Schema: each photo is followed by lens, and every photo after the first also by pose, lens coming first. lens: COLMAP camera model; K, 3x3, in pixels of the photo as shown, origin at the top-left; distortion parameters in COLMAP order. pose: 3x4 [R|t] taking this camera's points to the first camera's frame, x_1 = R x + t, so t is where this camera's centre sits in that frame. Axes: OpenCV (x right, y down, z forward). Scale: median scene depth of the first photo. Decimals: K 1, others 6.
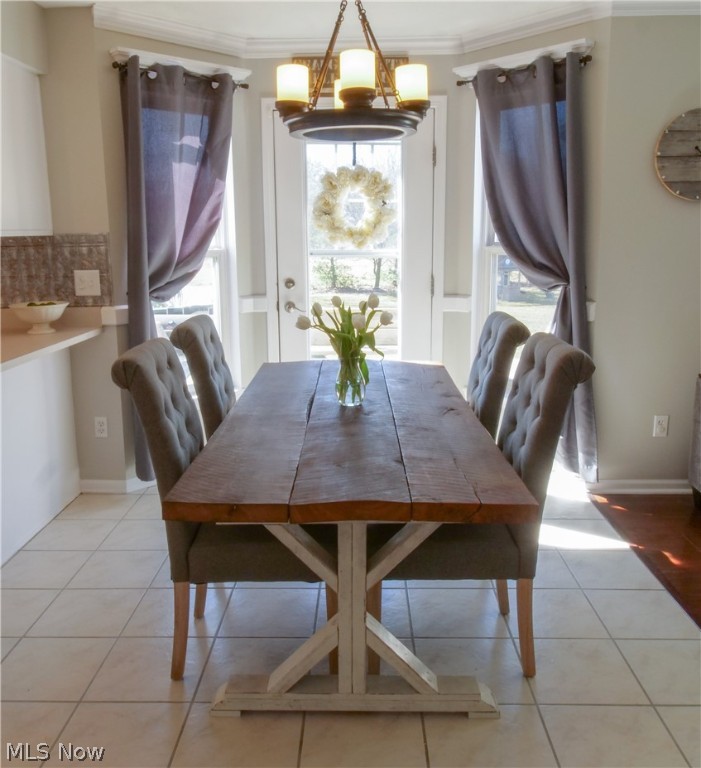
lens RADIAL K [[703.9, 0, 344.9], [0, 703.9, 362.1], [0, 0, 1]] dist [0.016083, -0.006434]
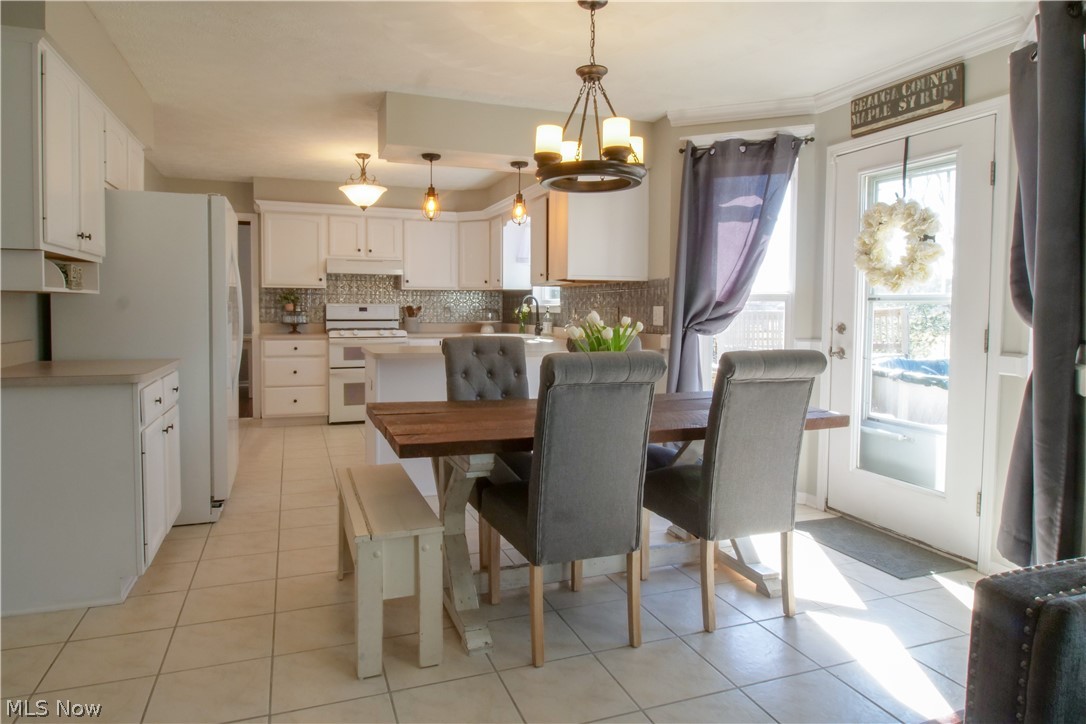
lens RADIAL K [[661.0, 0, 538.8], [0, 661.0, 336.4], [0, 0, 1]] dist [0.002576, -0.014286]
pose [[0.378105, 0.053487, -0.924216, 0.685723], [-0.179728, 0.983576, -0.016606, -0.015108], [0.908149, 0.172386, 0.381508, 0.334947]]
